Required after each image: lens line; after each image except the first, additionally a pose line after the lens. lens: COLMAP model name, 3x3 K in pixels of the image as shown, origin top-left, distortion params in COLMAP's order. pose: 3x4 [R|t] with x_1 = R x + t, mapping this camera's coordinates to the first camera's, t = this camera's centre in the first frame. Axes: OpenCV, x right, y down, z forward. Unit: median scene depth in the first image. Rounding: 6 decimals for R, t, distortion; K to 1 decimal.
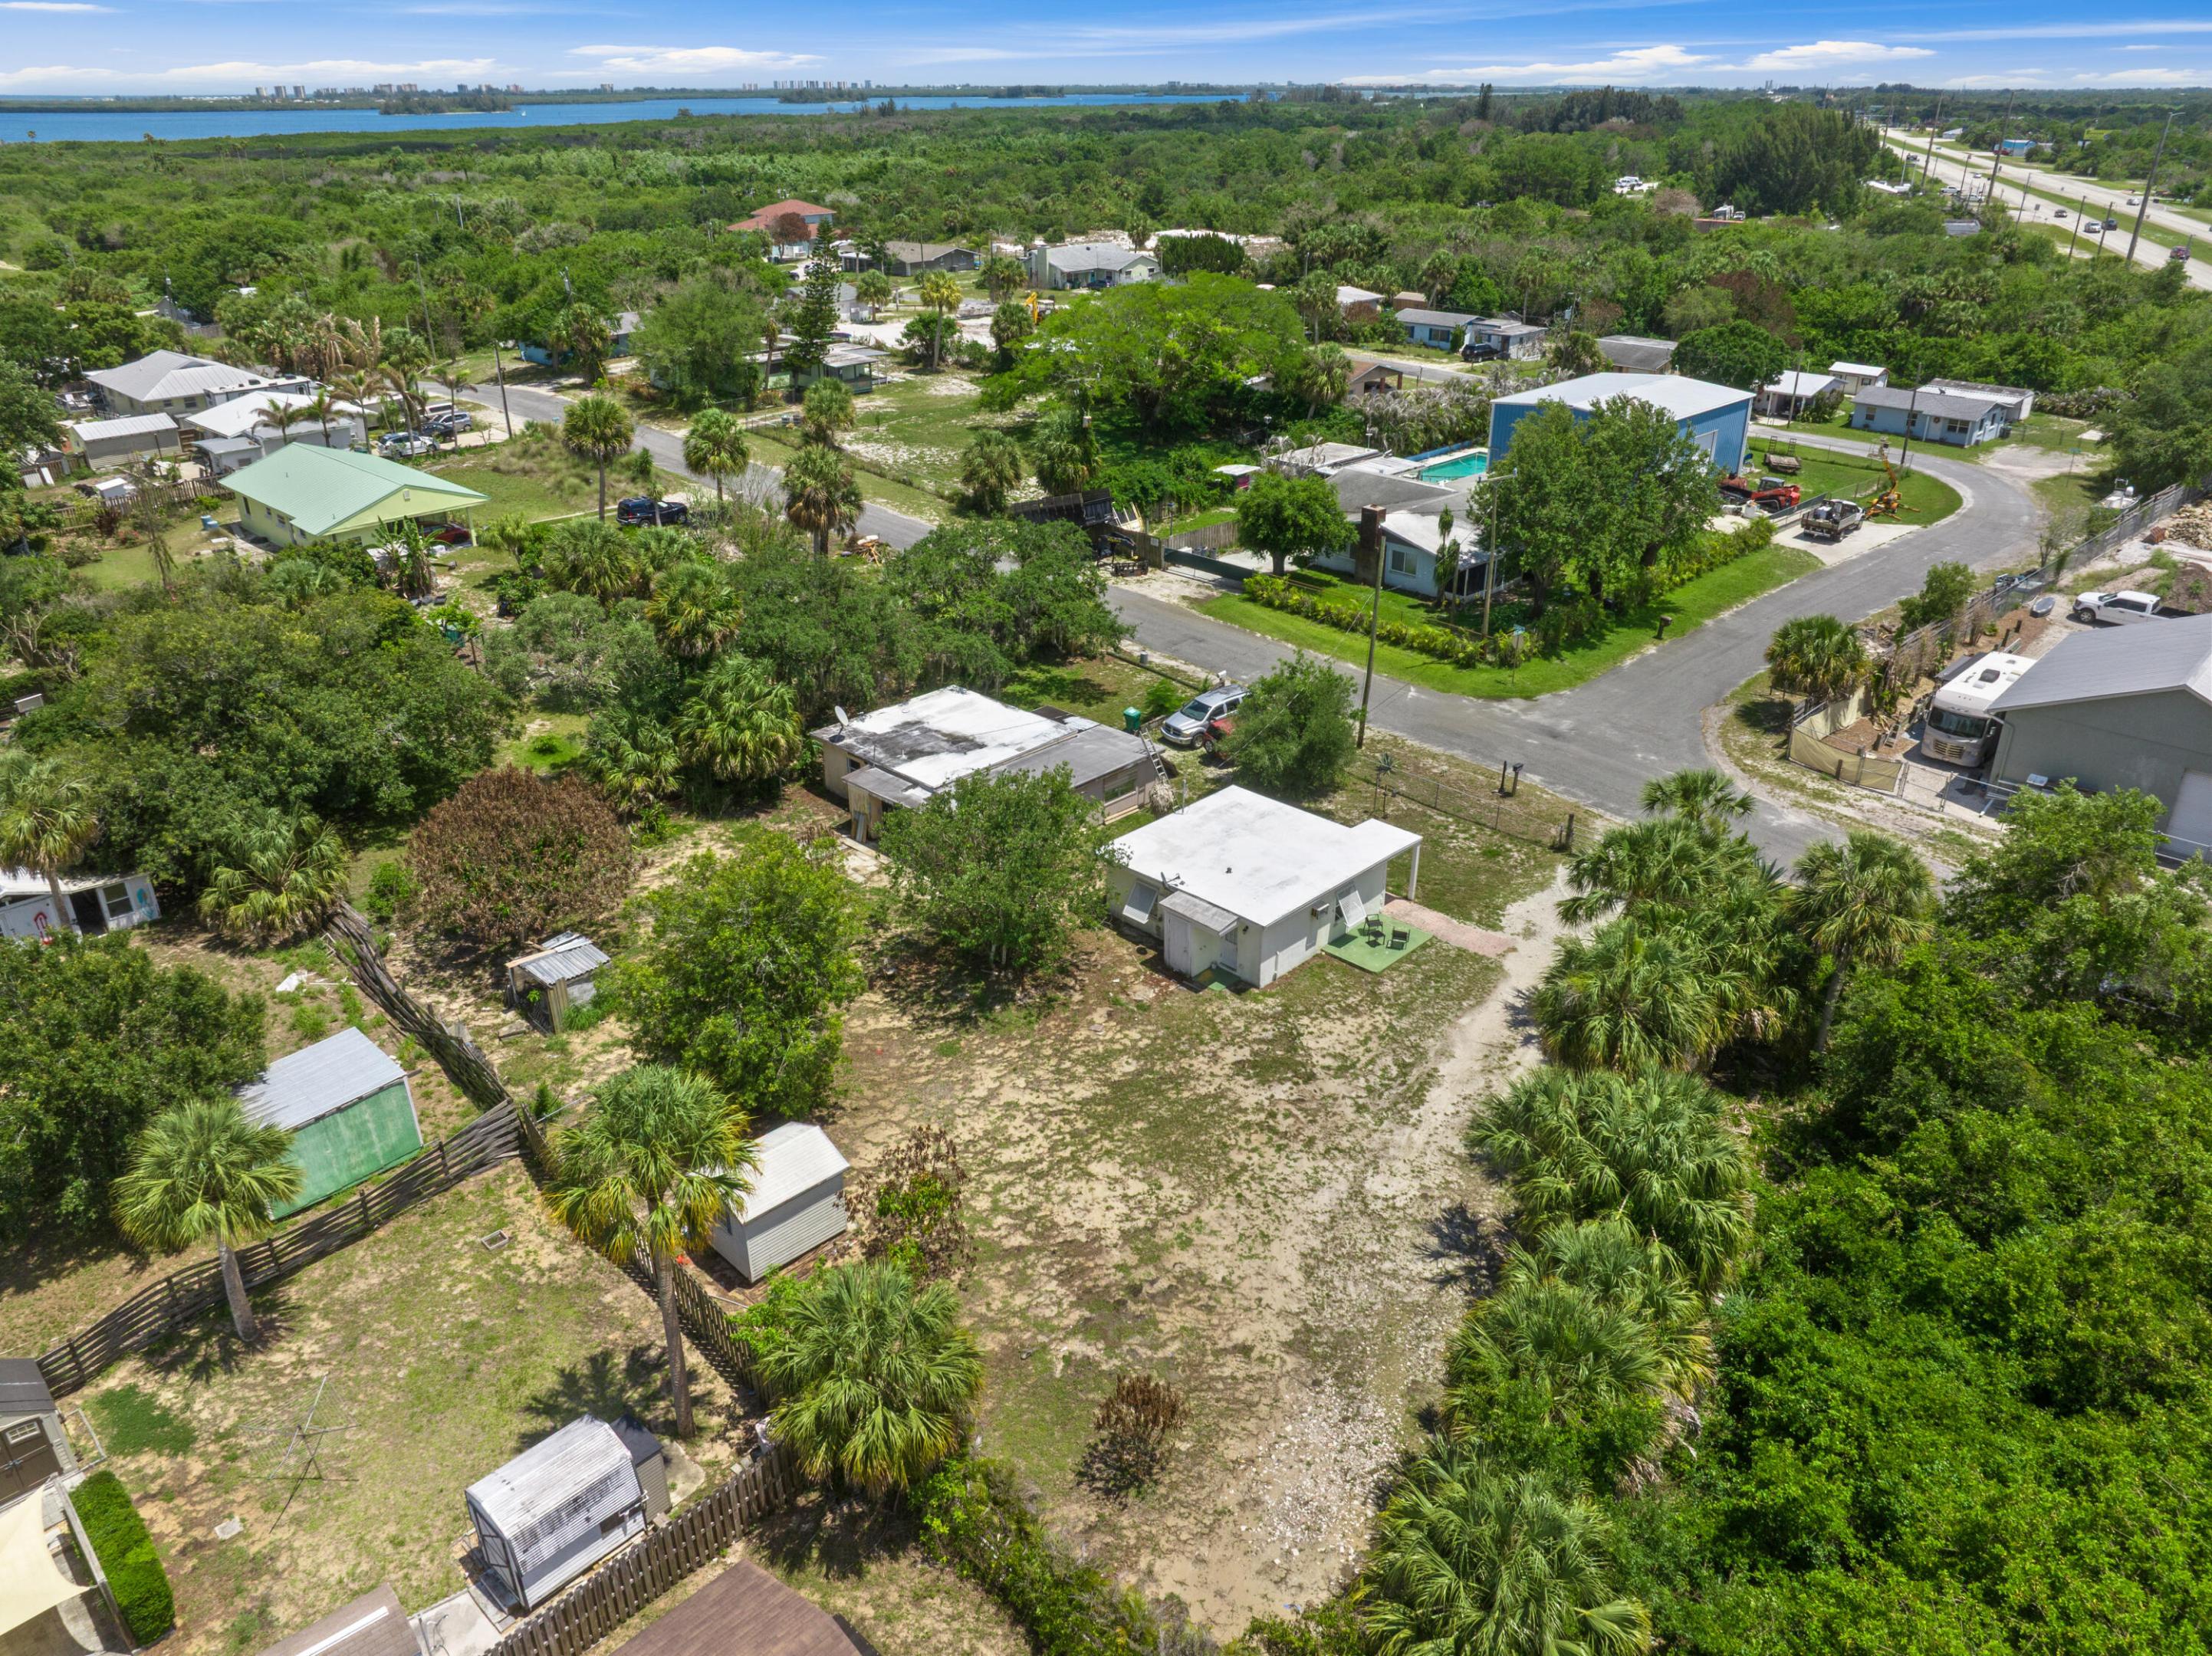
lens RADIAL K [[1571.7, 0, 1119.9], [0, 1571.7, 812.7], [0, 0, 1]] dist [-0.029818, -0.006691]
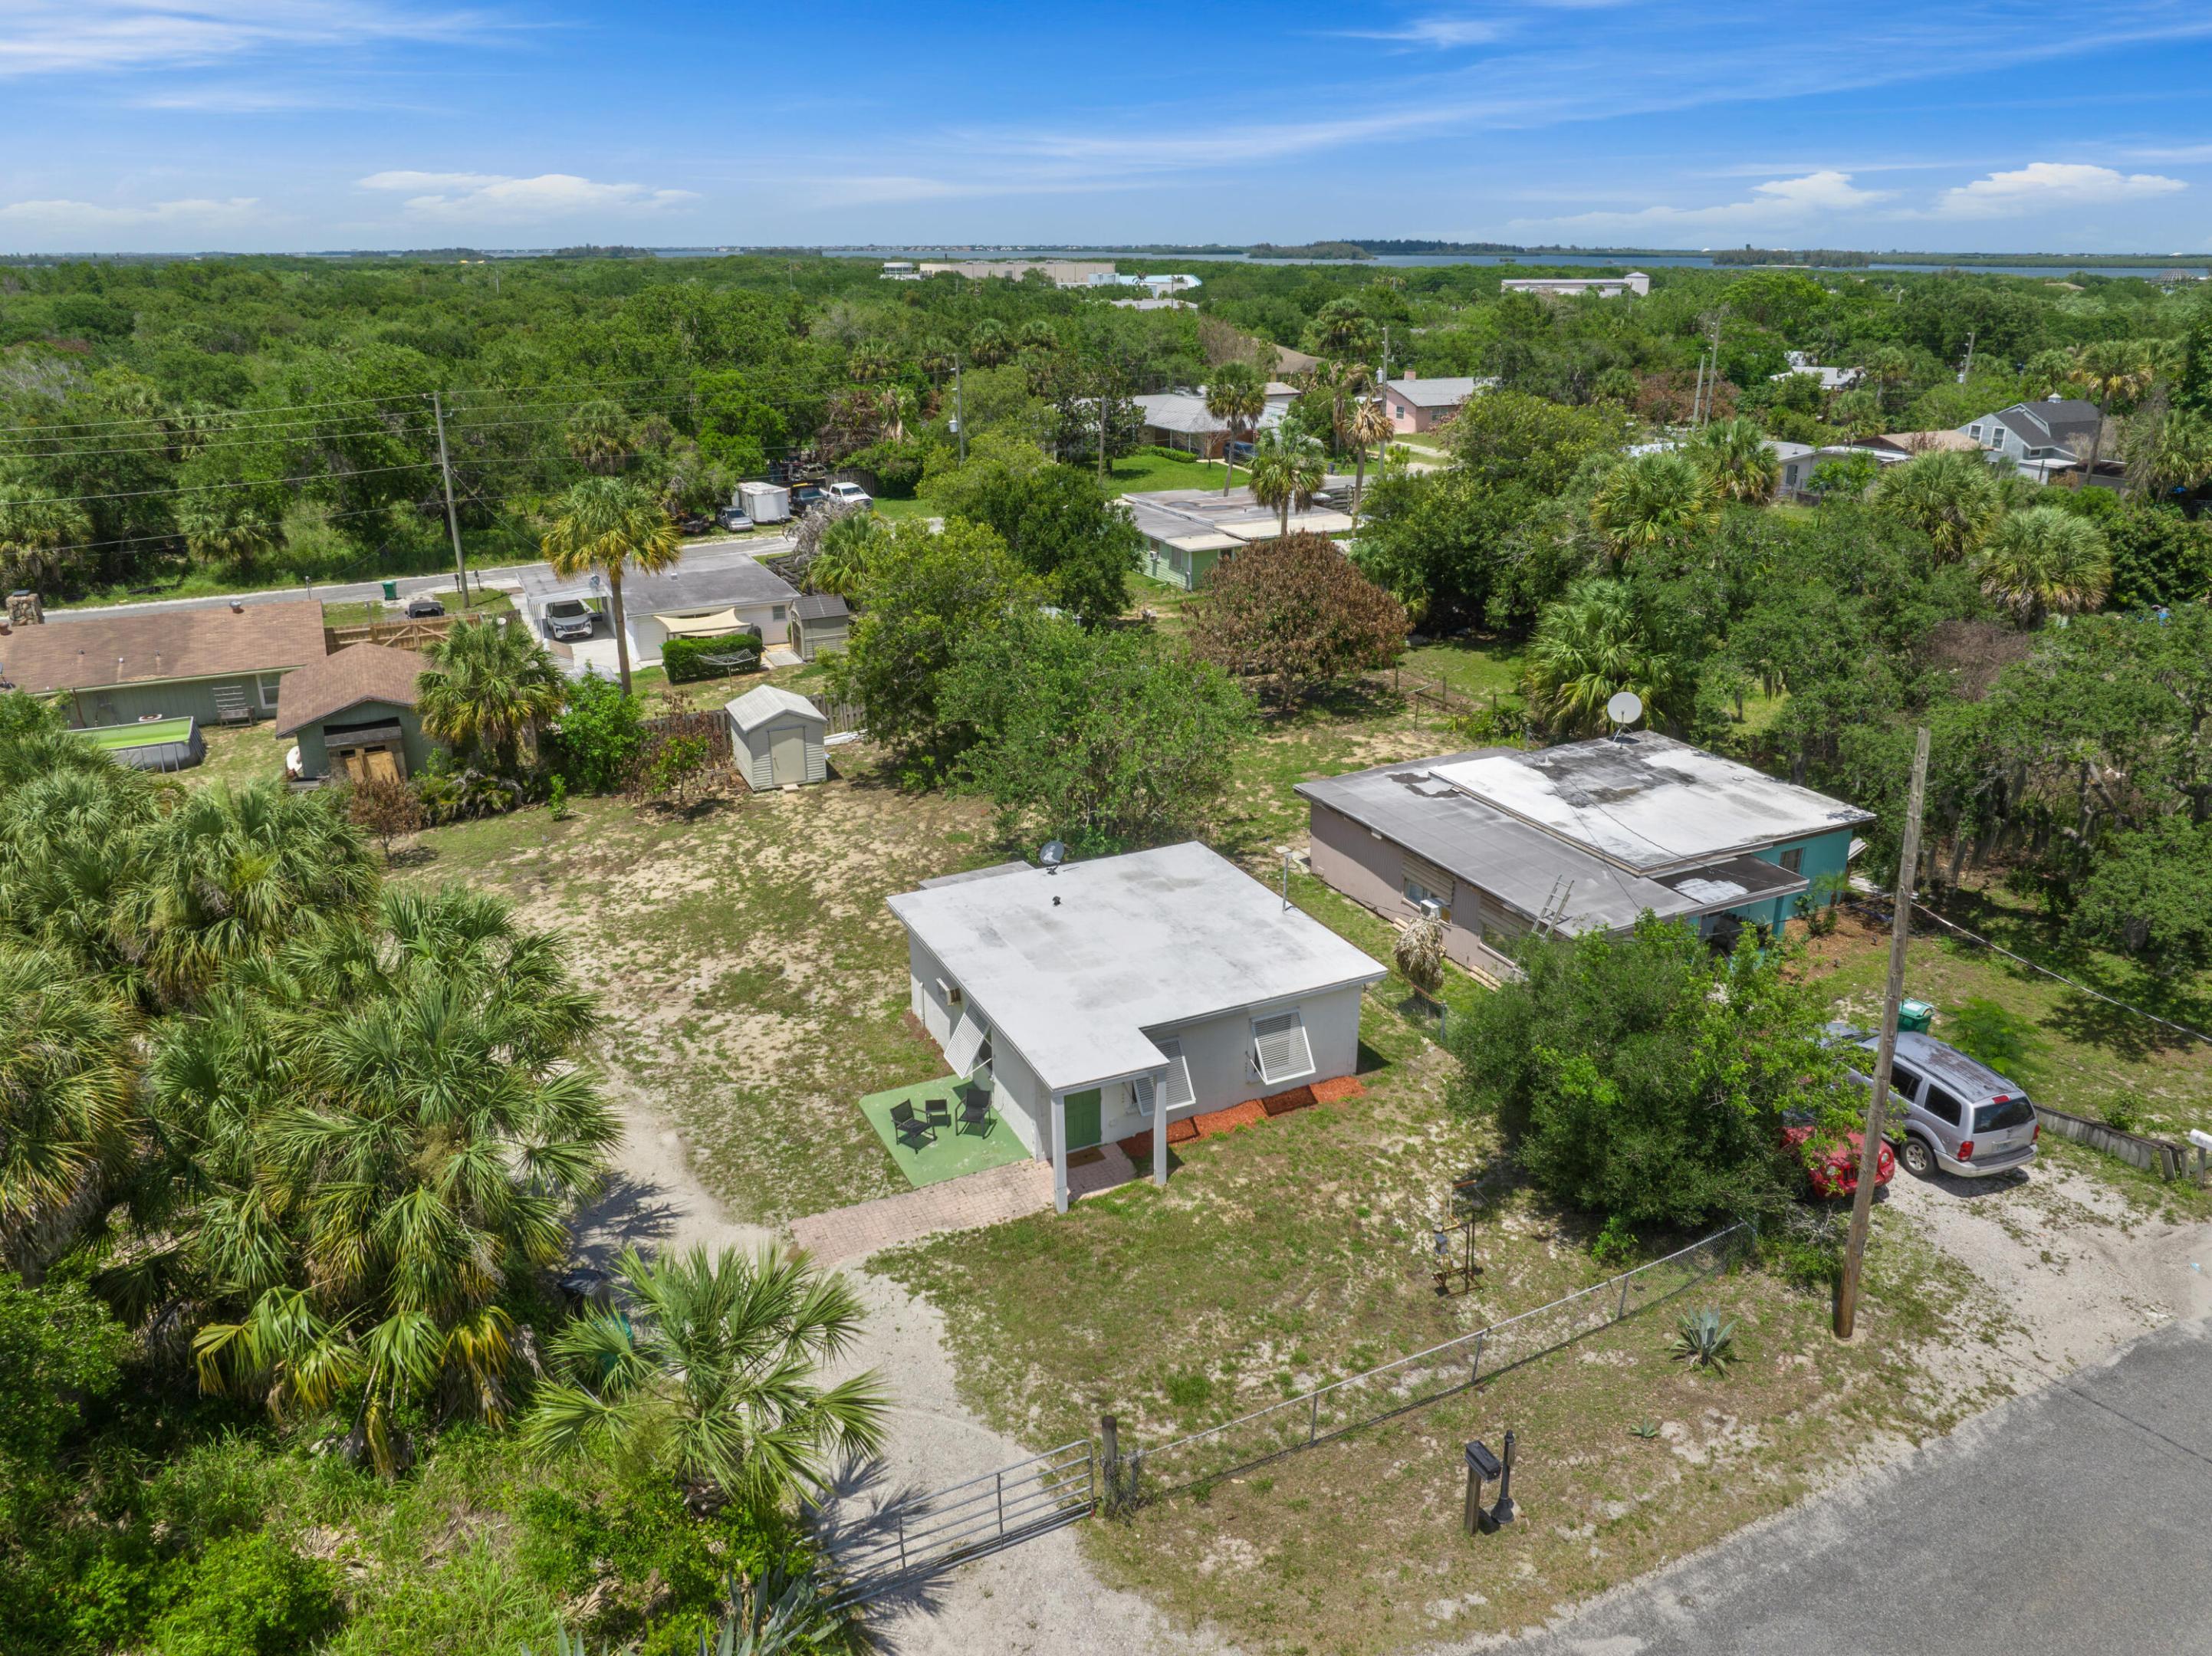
lens RADIAL K [[1571.7, 0, 1119.9], [0, 1571.7, 812.7], [0, 0, 1]] dist [-0.029818, -0.006691]
pose [[-0.353285, 0.319363, -0.879316, 0.659179], [-0.397993, 0.799320, 0.450211, -0.312315], [0.846635, 0.509014, -0.155283, 1.198881]]
